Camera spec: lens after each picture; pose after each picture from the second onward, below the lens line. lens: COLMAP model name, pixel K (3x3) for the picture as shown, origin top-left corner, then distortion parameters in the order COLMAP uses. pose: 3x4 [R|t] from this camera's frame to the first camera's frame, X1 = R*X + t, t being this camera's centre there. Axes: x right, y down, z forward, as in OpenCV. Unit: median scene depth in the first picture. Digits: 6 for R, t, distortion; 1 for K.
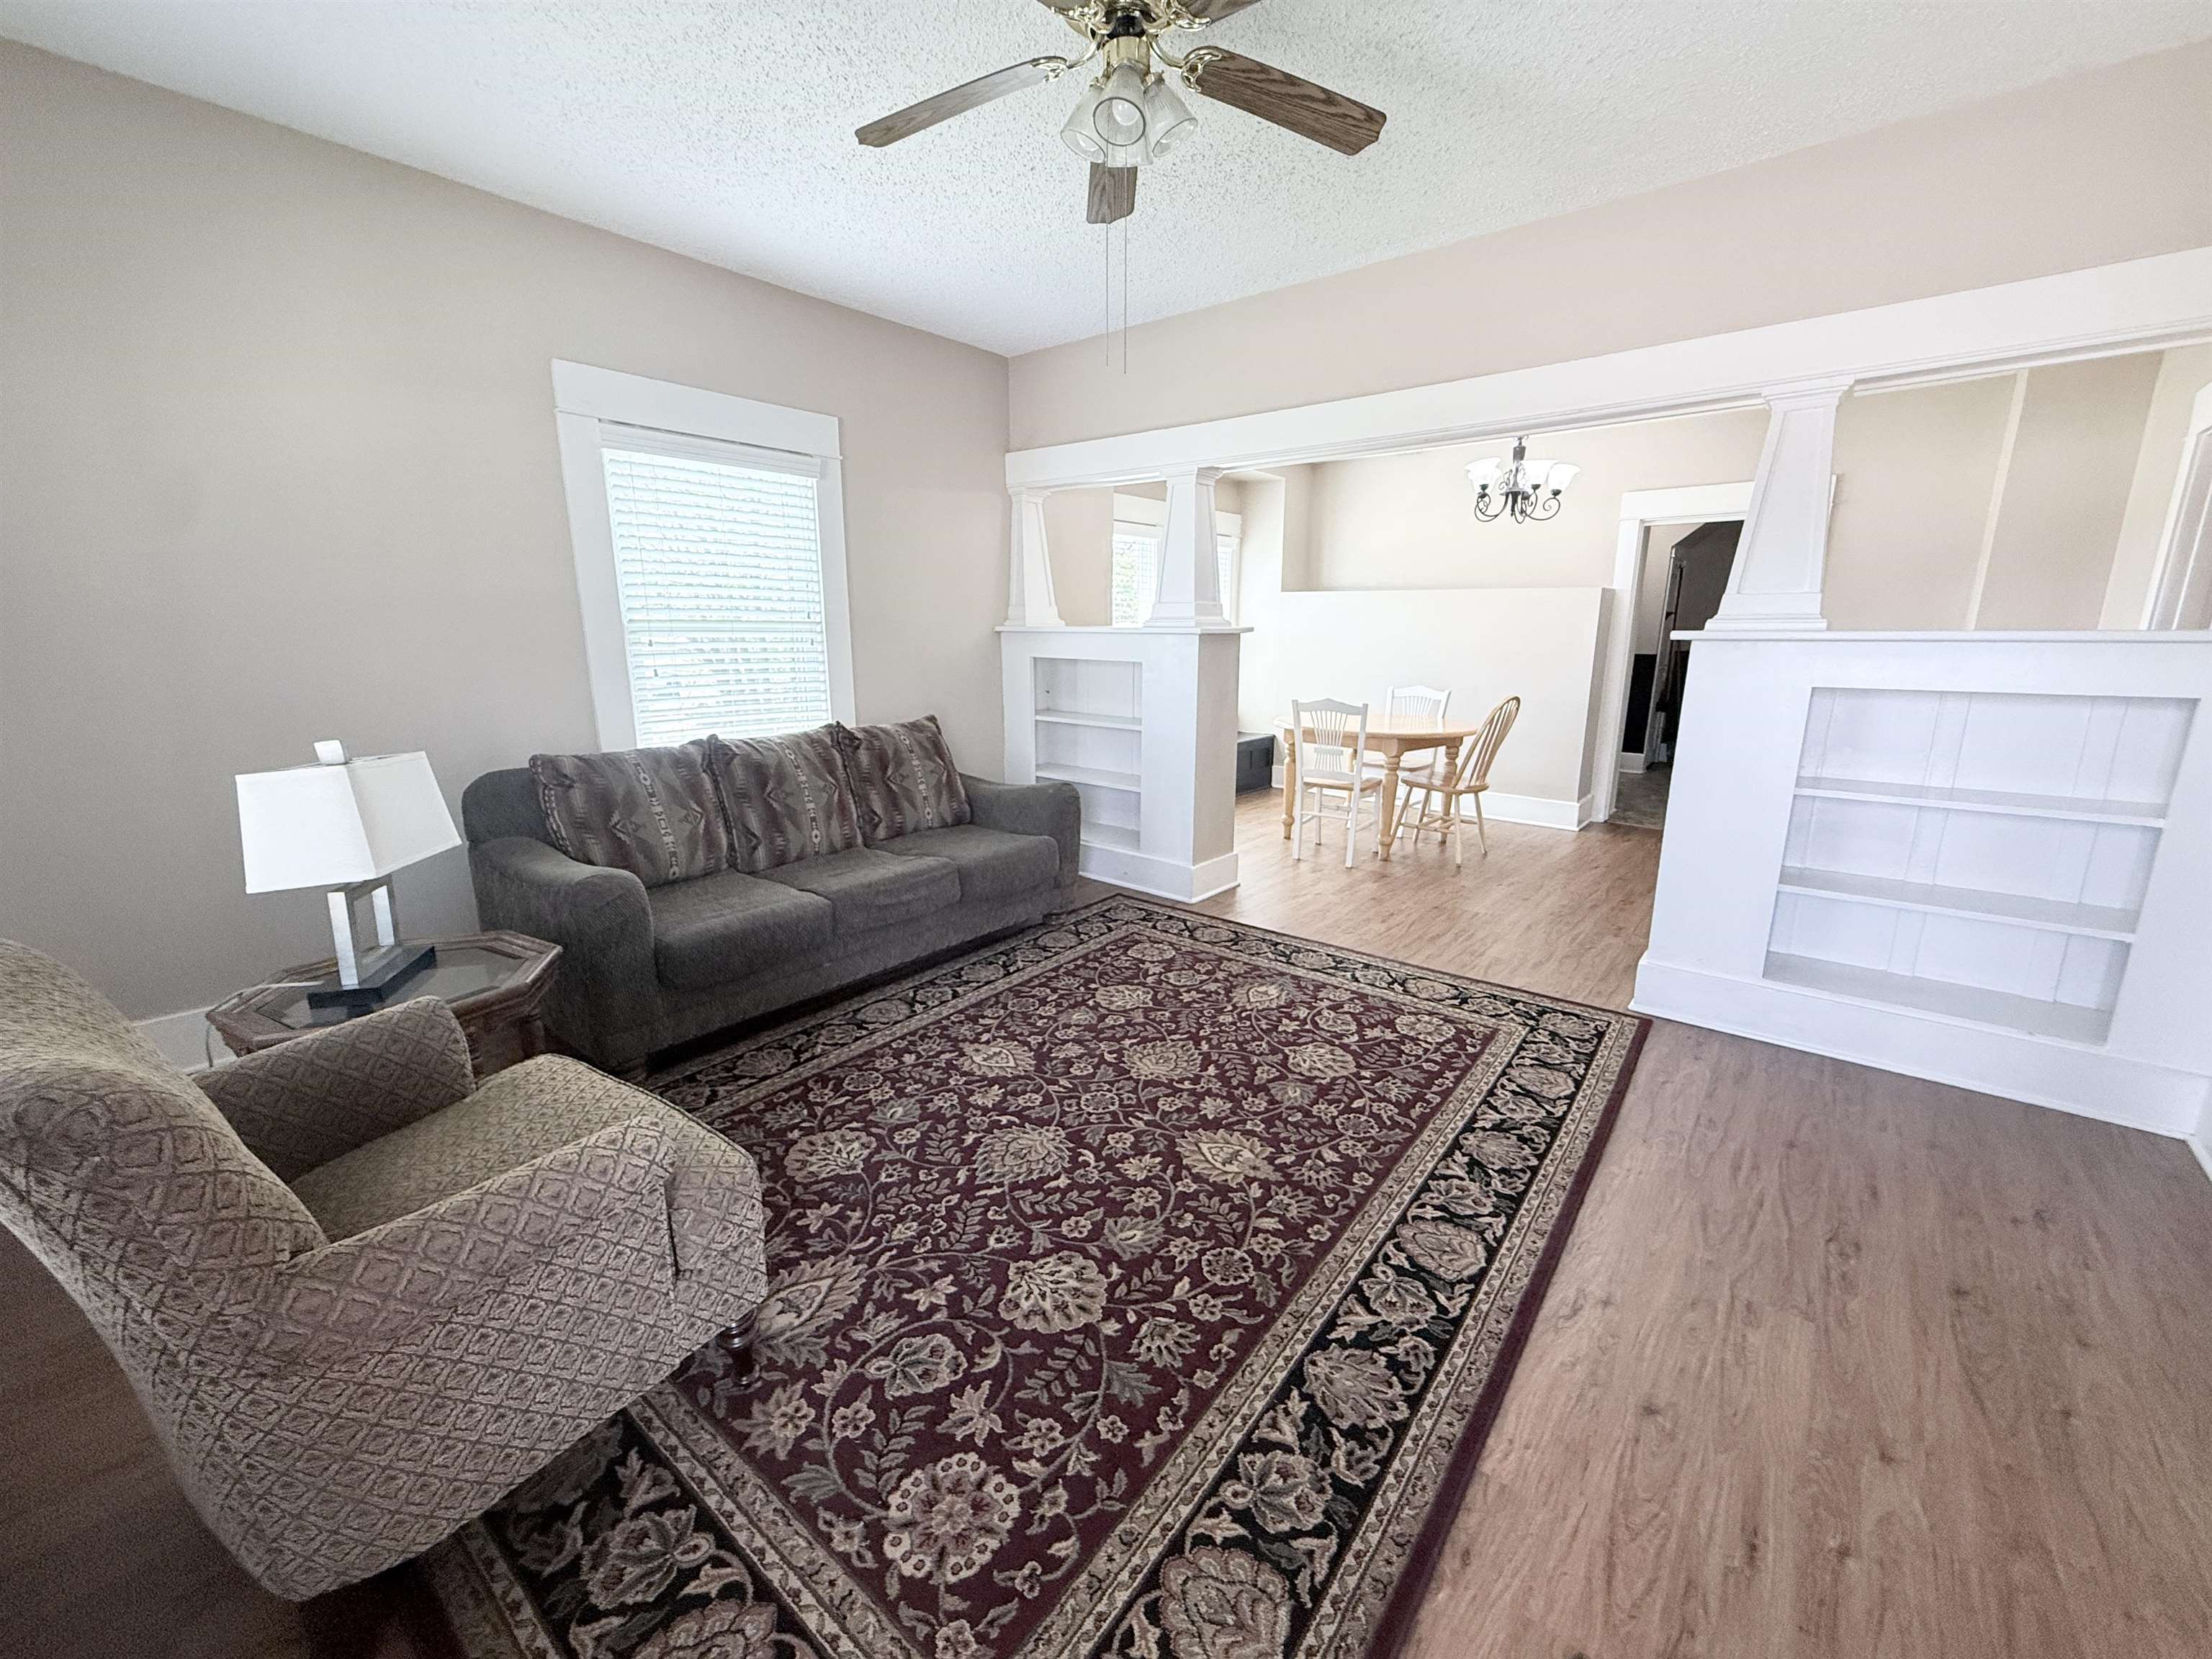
lens RADIAL K [[881.1, 0, 1100.3], [0, 881.1, 825.5], [0, 0, 1]] dist [0.000357, 0.000115]
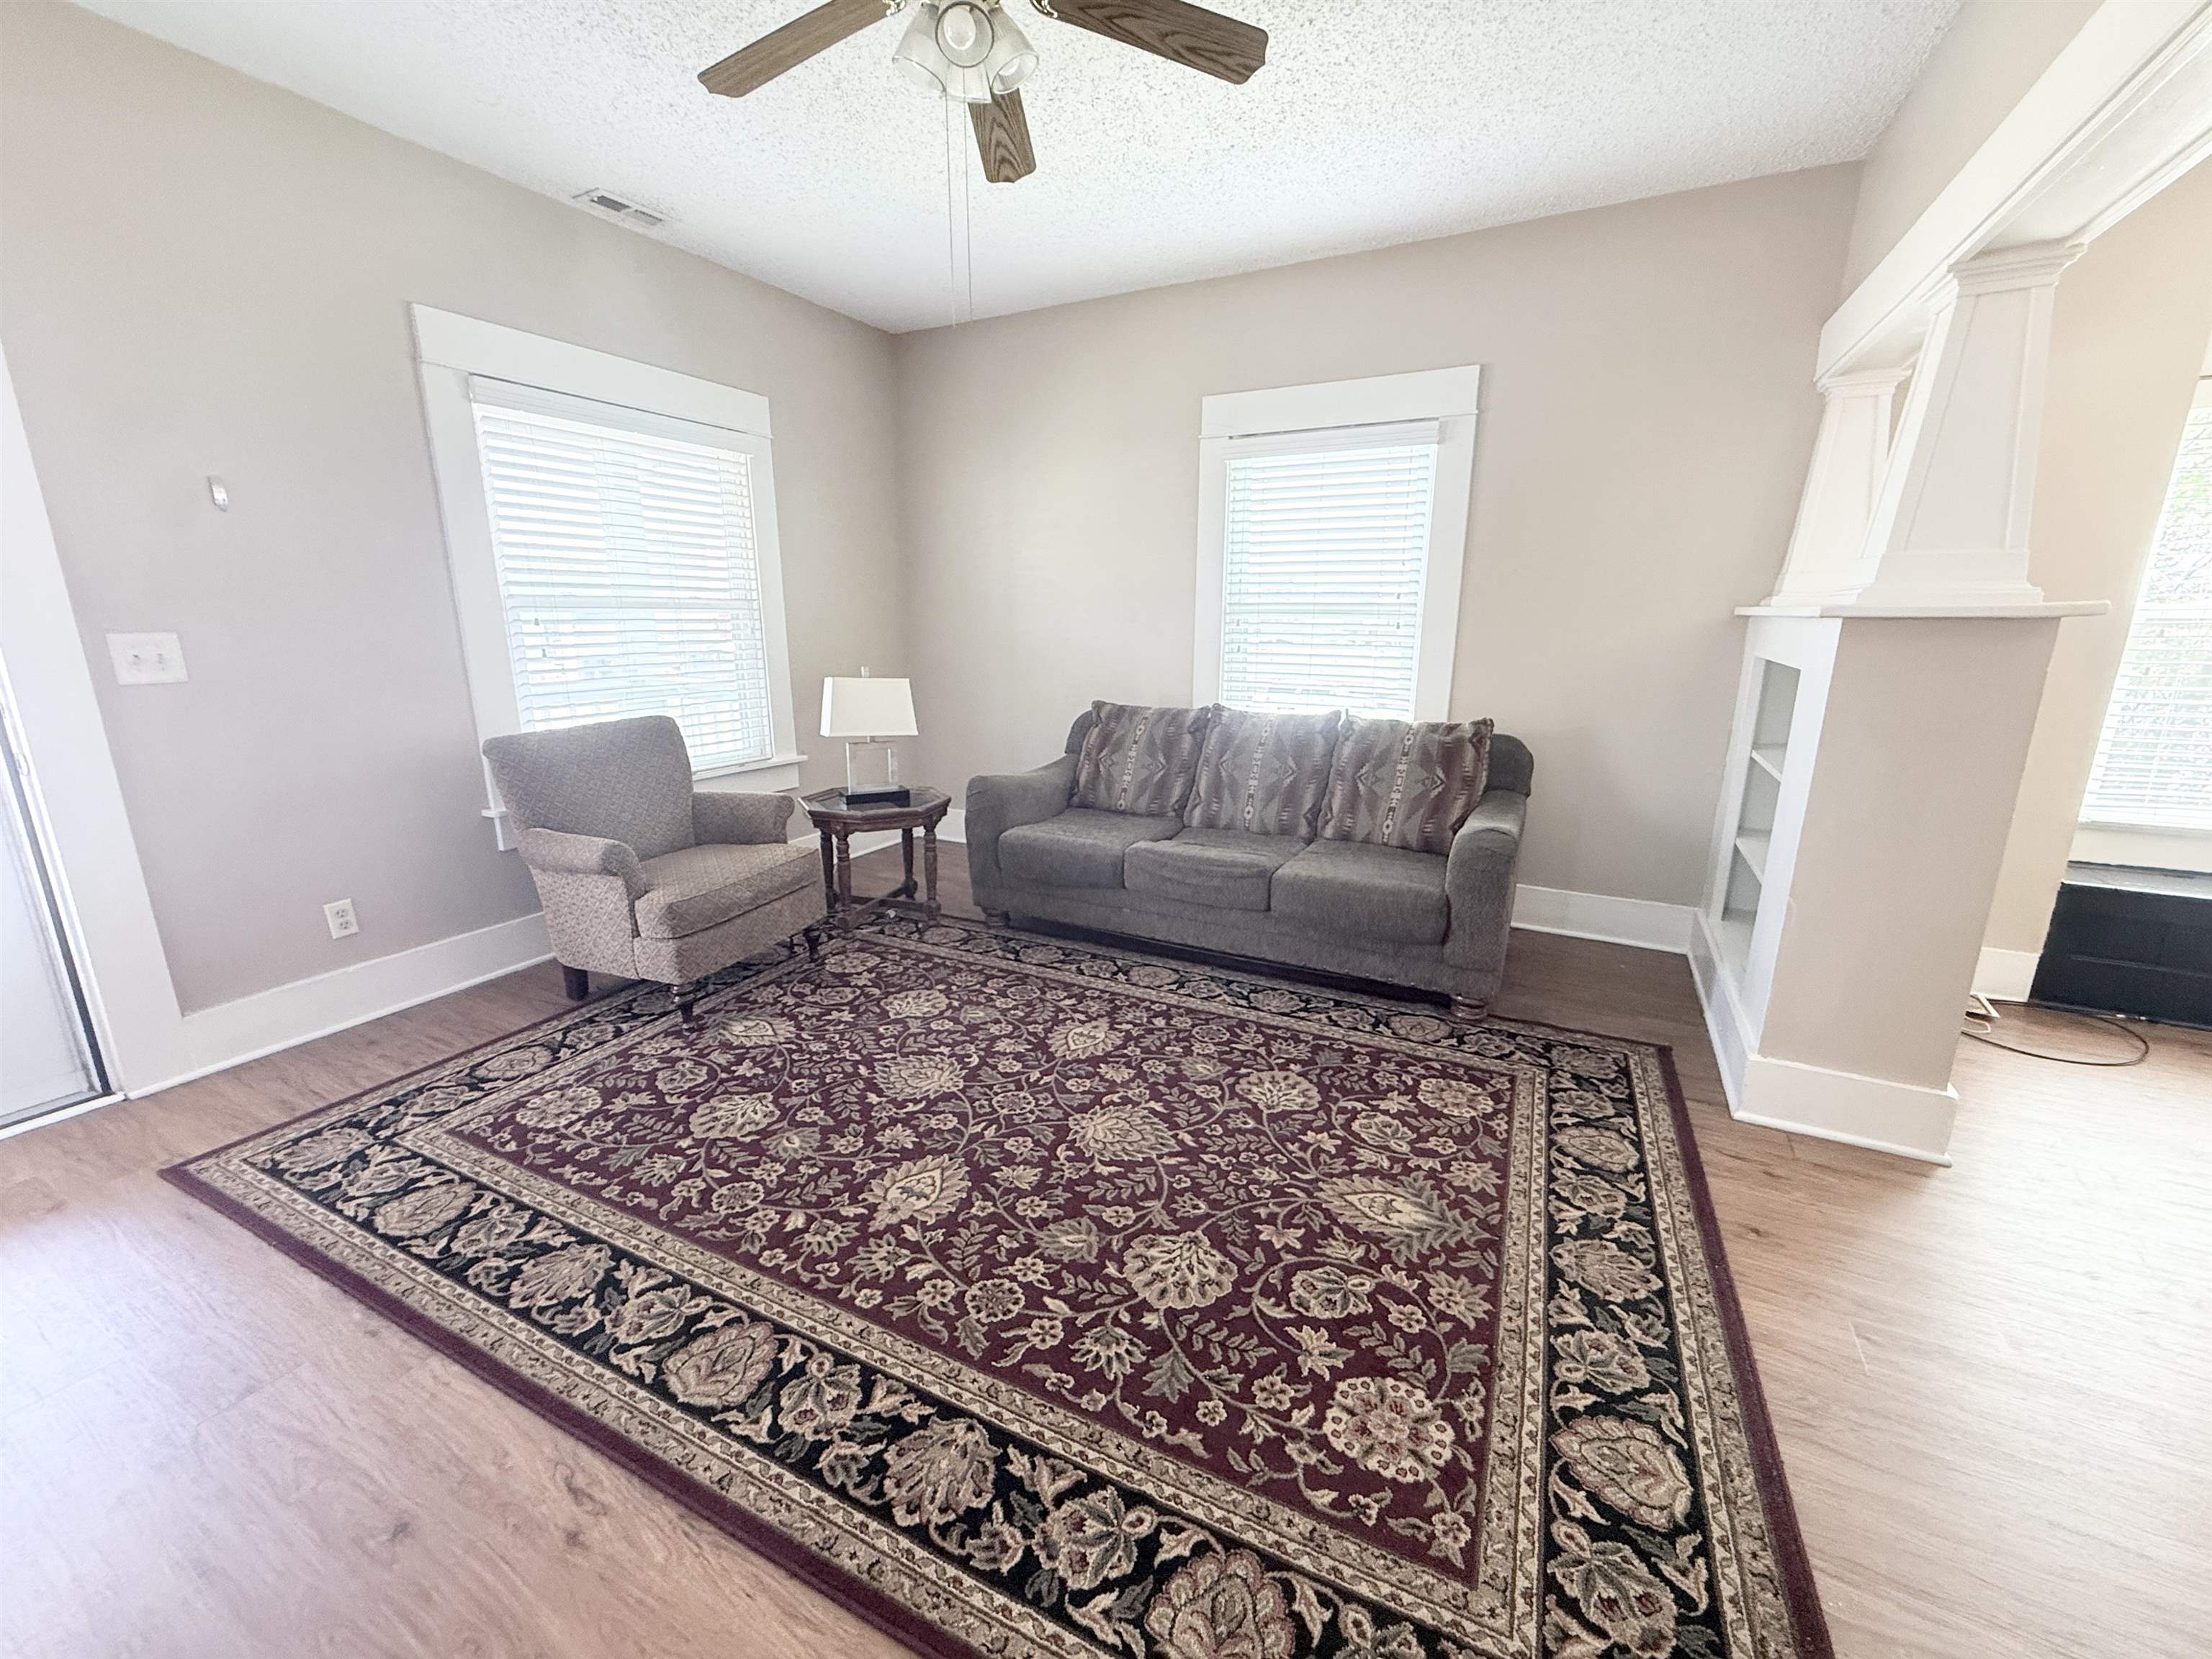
lens RADIAL K [[881.1, 0, 1102.6], [0, 881.1, 826.6], [0, 0, 1]] dist [0.000357, 0.000115]
pose [[0.208828, 0.227818, -0.951047, 0.831401], [-0.217960, 0.958869, 0.181833, -0.161972], [0.953354, 0.169318, 0.249894, 0.776161]]
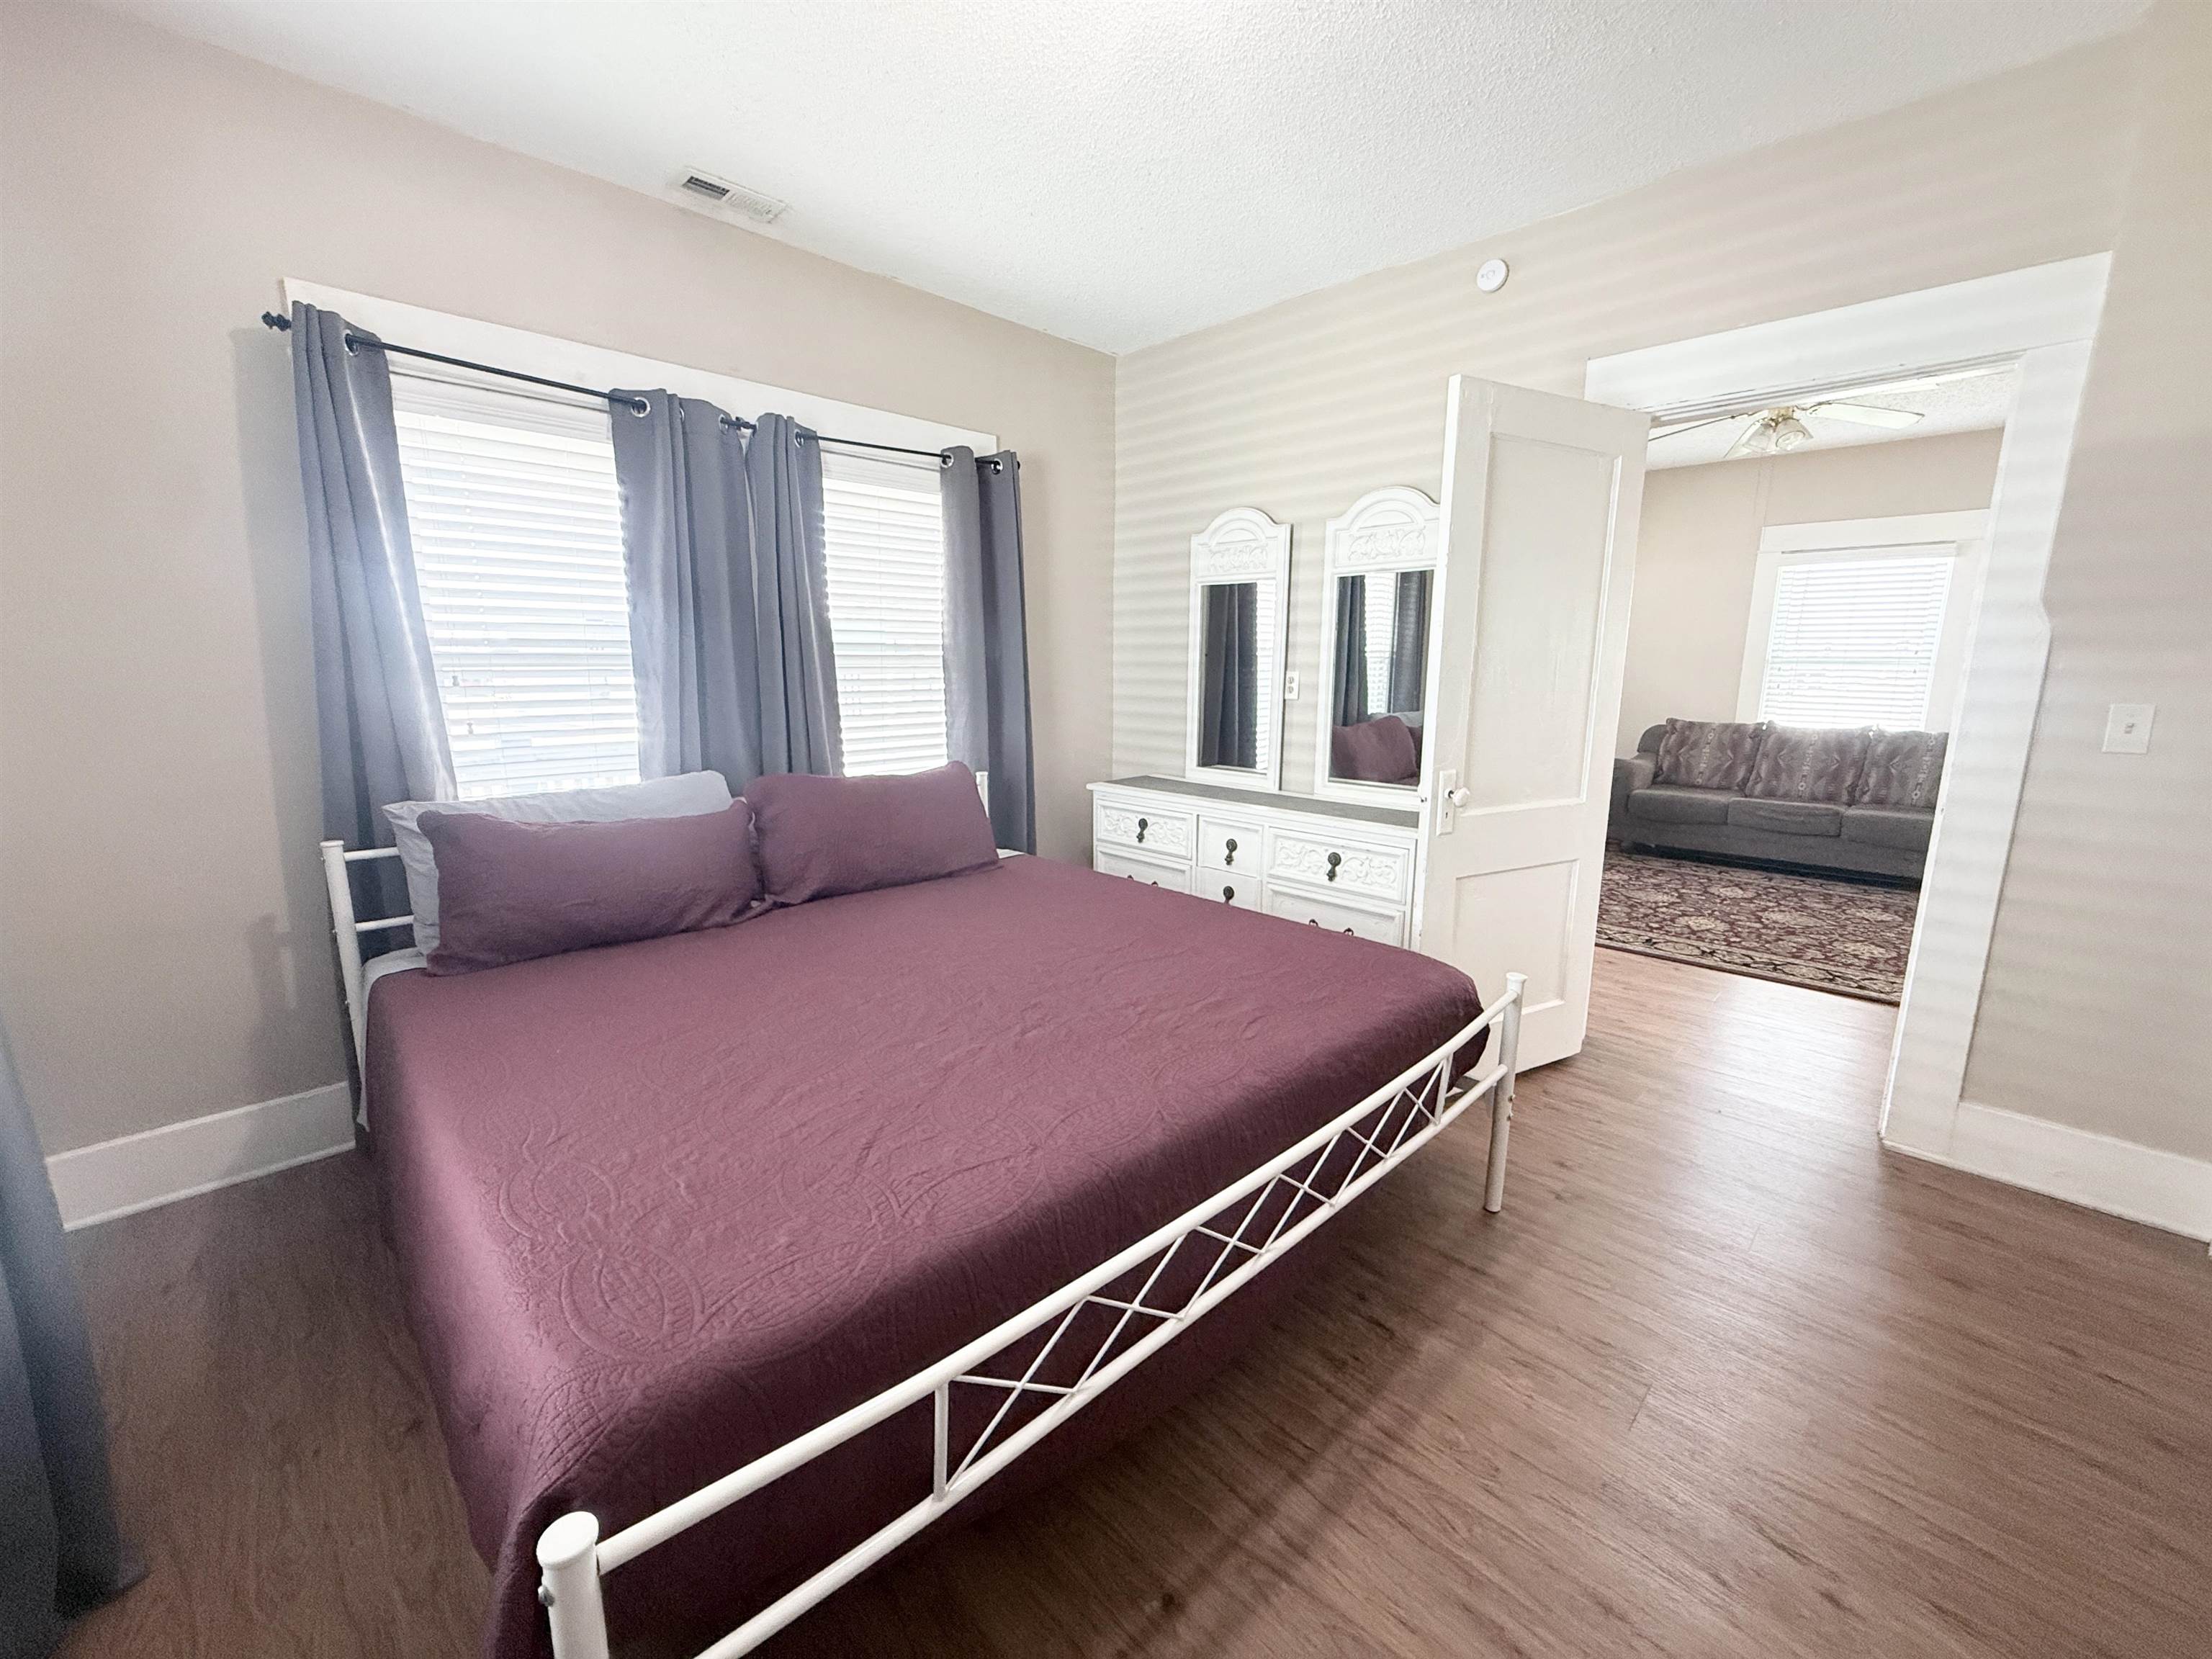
lens RADIAL K [[881.1, 0, 1106.7], [0, 881.1, 825.9], [0, 0, 1]] dist [0.000357, 0.000115]
pose [[-0.082096, 0.184286, -0.979438, 1.885693], [-0.220542, 0.955032, 0.198180, 0.057837], [0.971916, 0.232277, -0.037762, -0.249242]]
